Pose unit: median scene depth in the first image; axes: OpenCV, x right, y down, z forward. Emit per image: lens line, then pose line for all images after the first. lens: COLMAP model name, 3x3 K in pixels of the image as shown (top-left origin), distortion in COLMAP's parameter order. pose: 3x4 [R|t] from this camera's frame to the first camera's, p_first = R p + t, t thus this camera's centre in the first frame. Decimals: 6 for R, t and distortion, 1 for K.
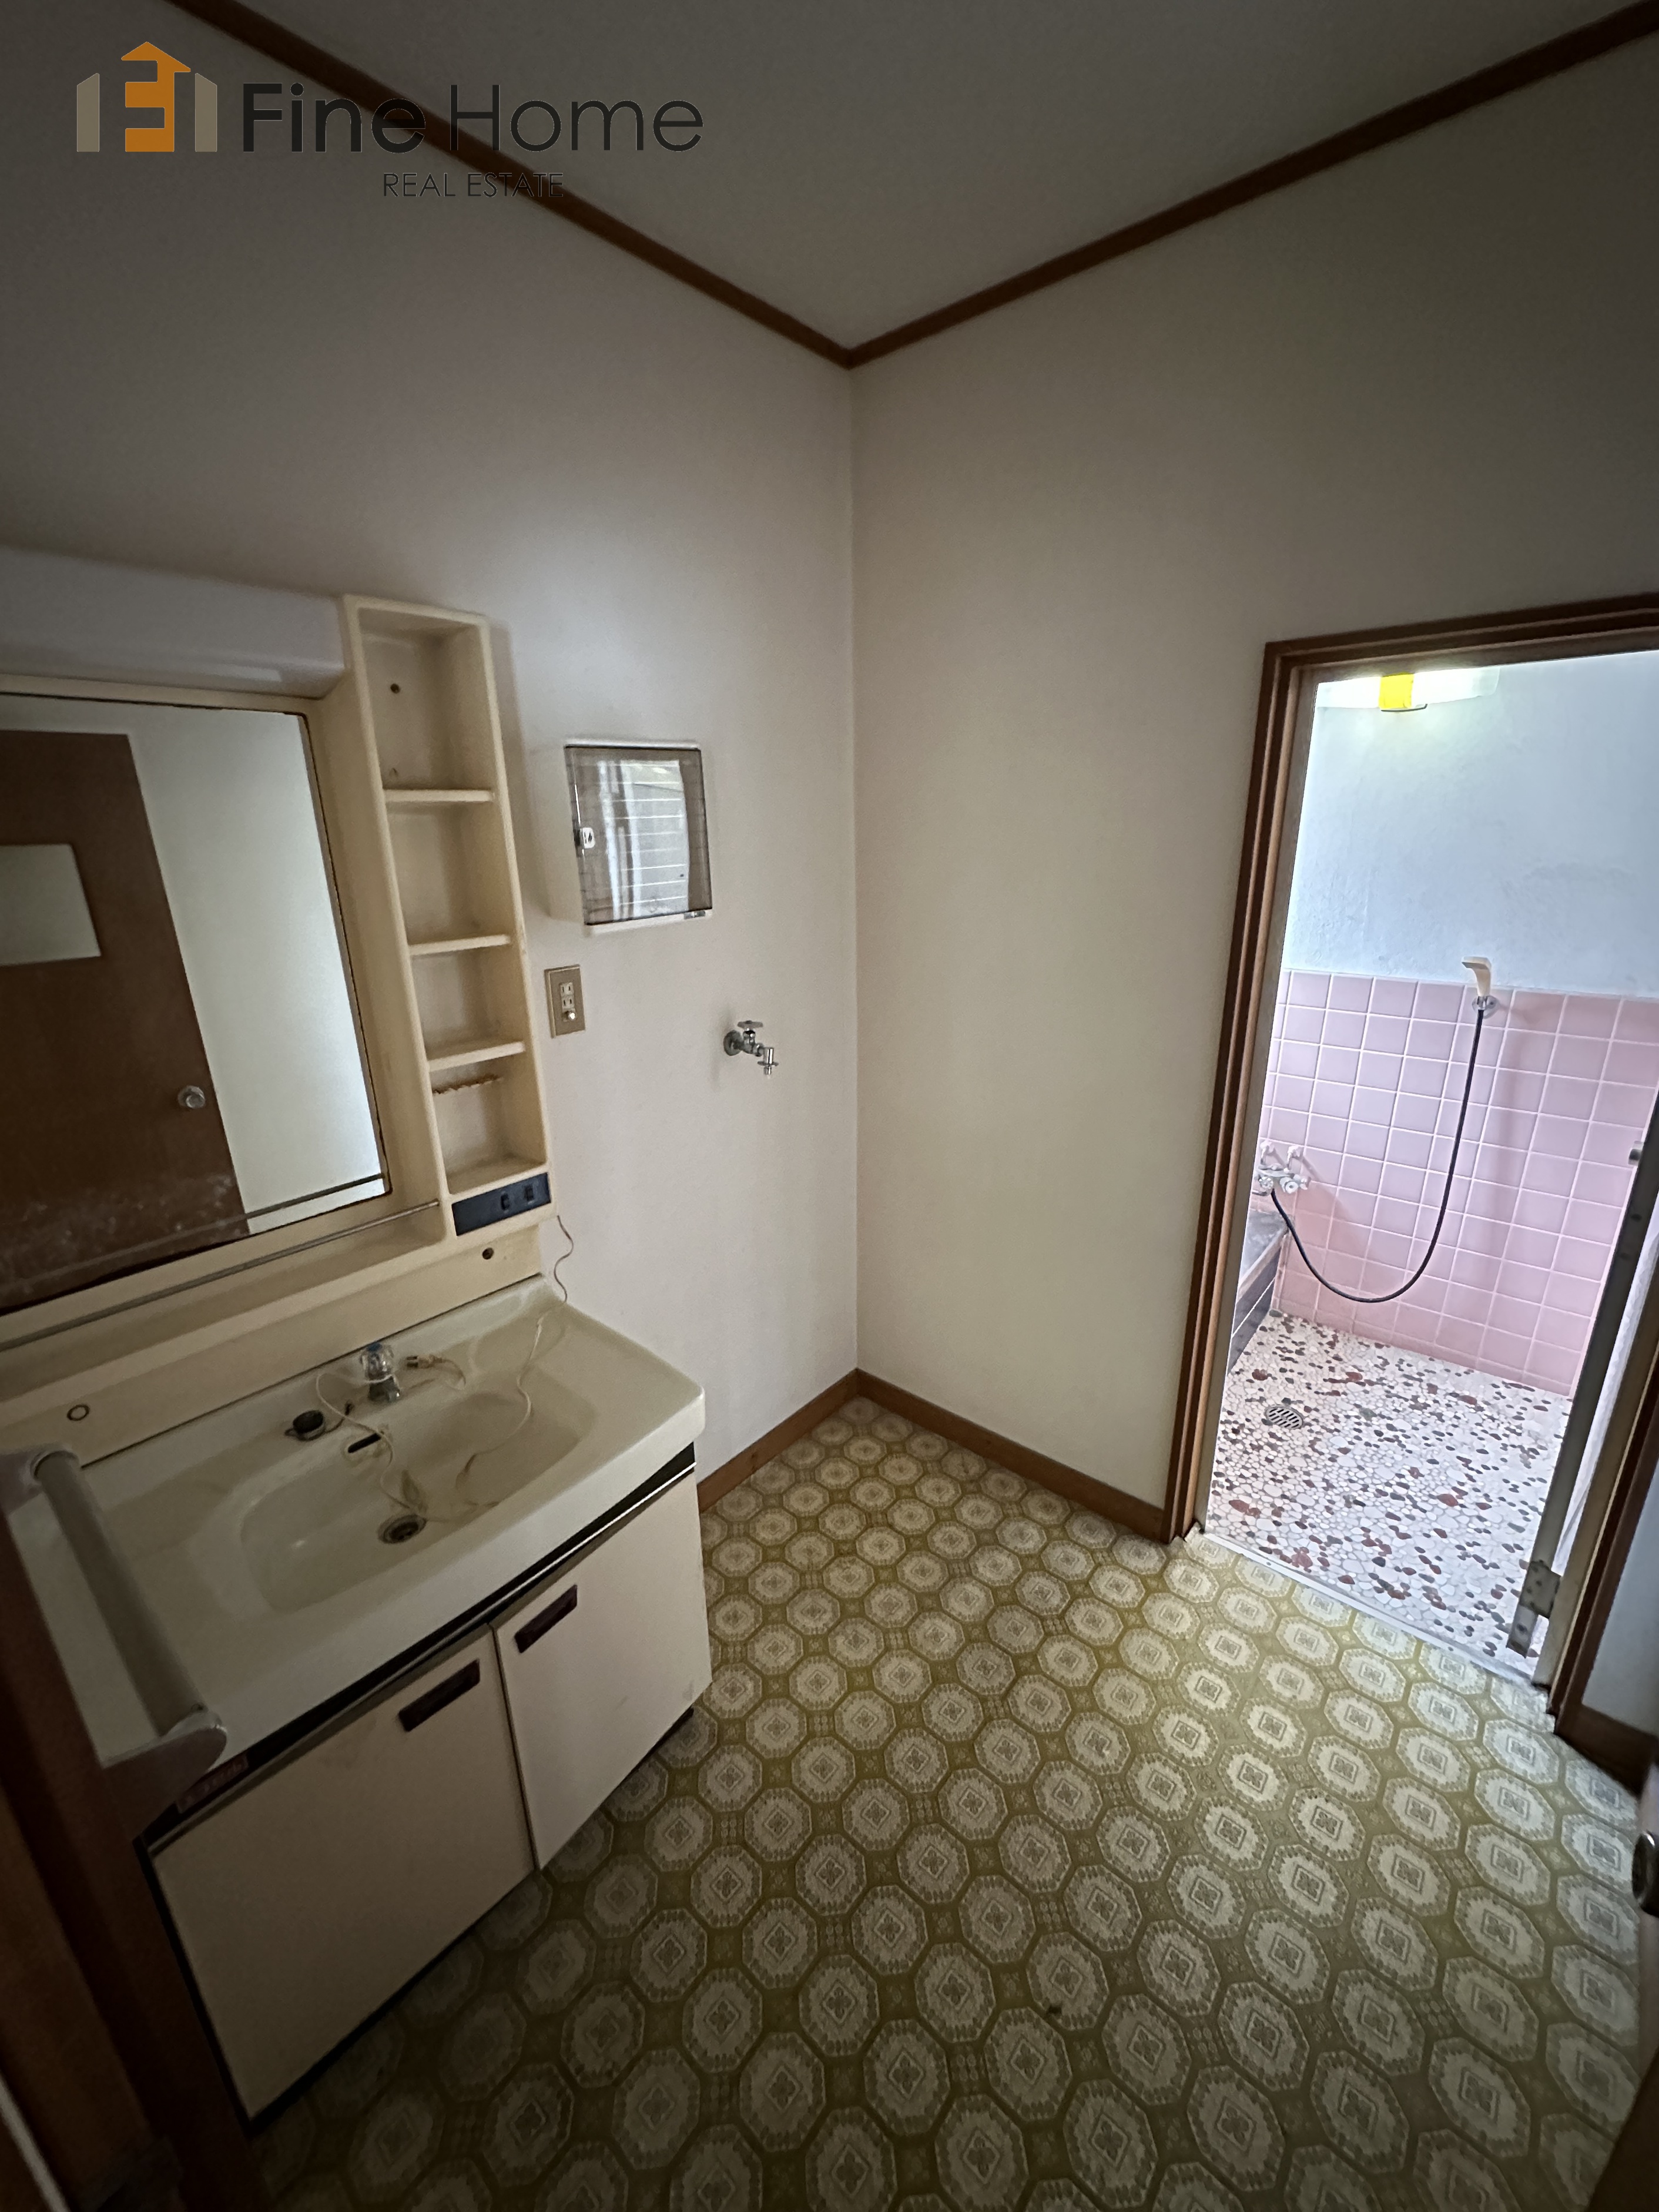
lens RADIAL K [[886.4, 0, 826.4], [0, 886.4, 1096.4], [0, 0, 1]] dist [-0.003969, -0.000349]
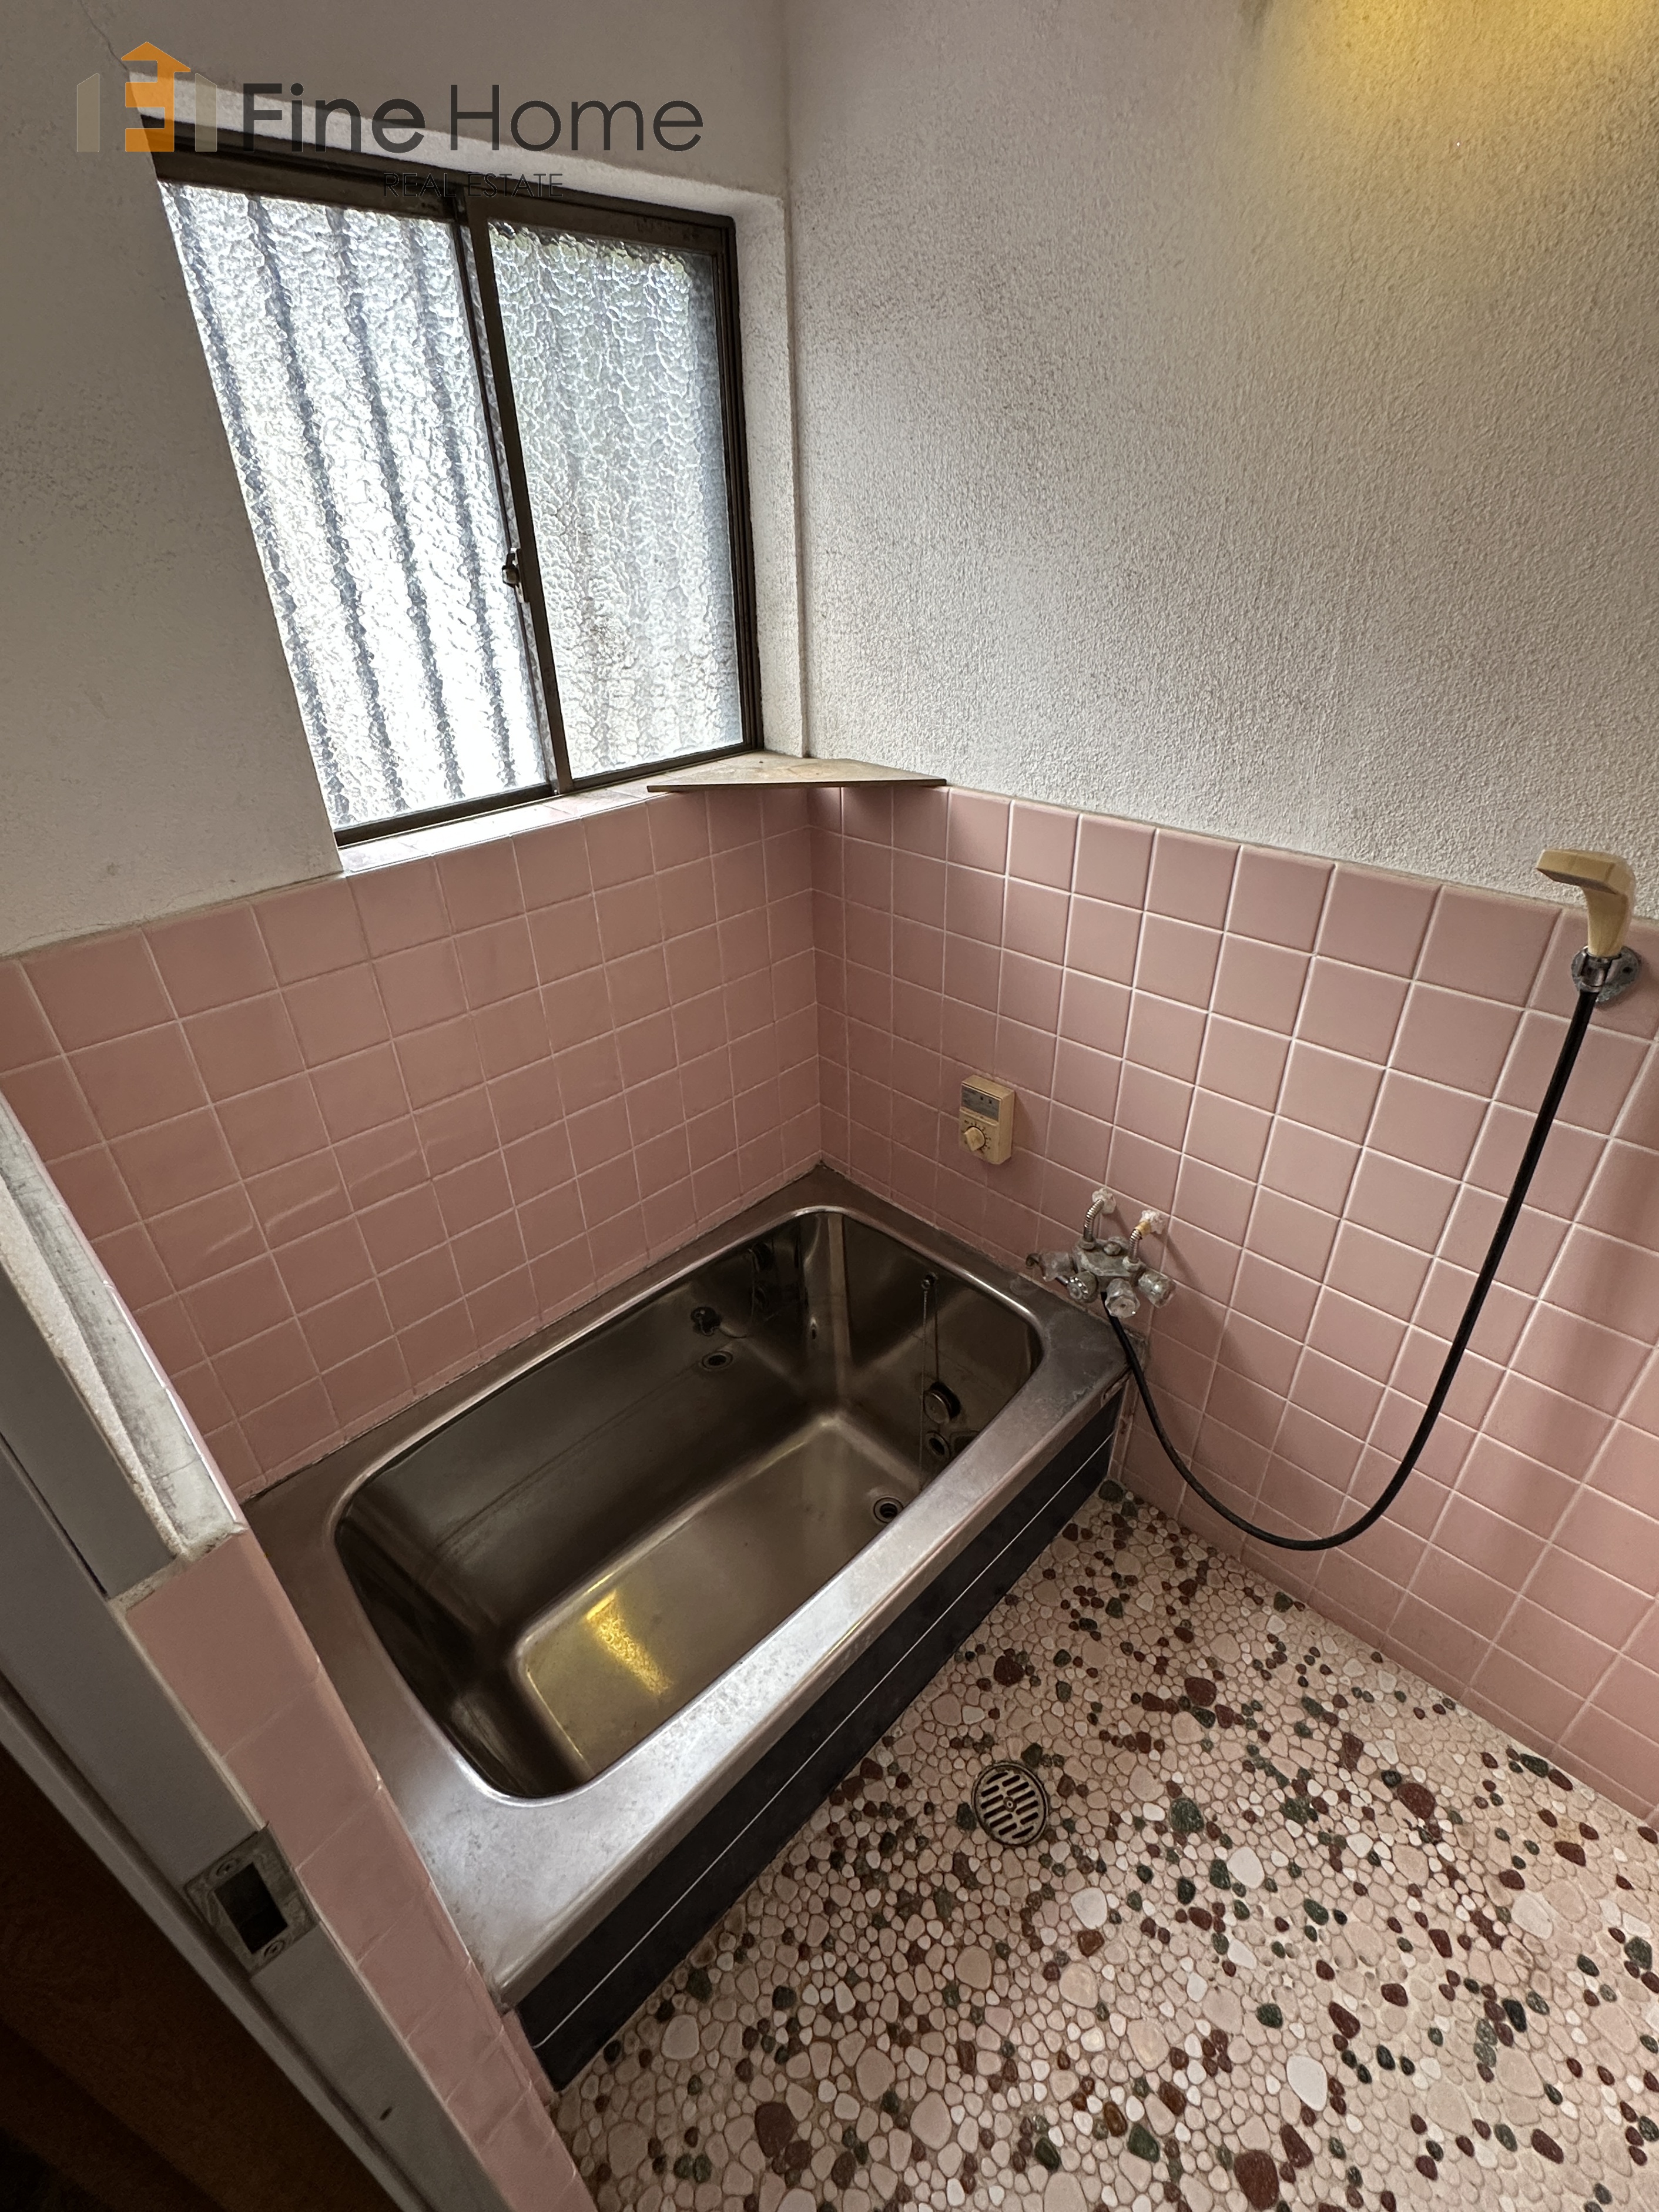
lens RADIAL K [[1028.5, 0, 821.4], [0, 1028.5, 1109.3], [0, 0, 1]] dist [0.000198, 0.000457]
pose [[0.997070, 0.035597, -0.067702, 0.407246], [-0.018529, 0.971152, 0.237742, -0.124806], [0.074212, -0.235791, 0.968966, 0.500407]]
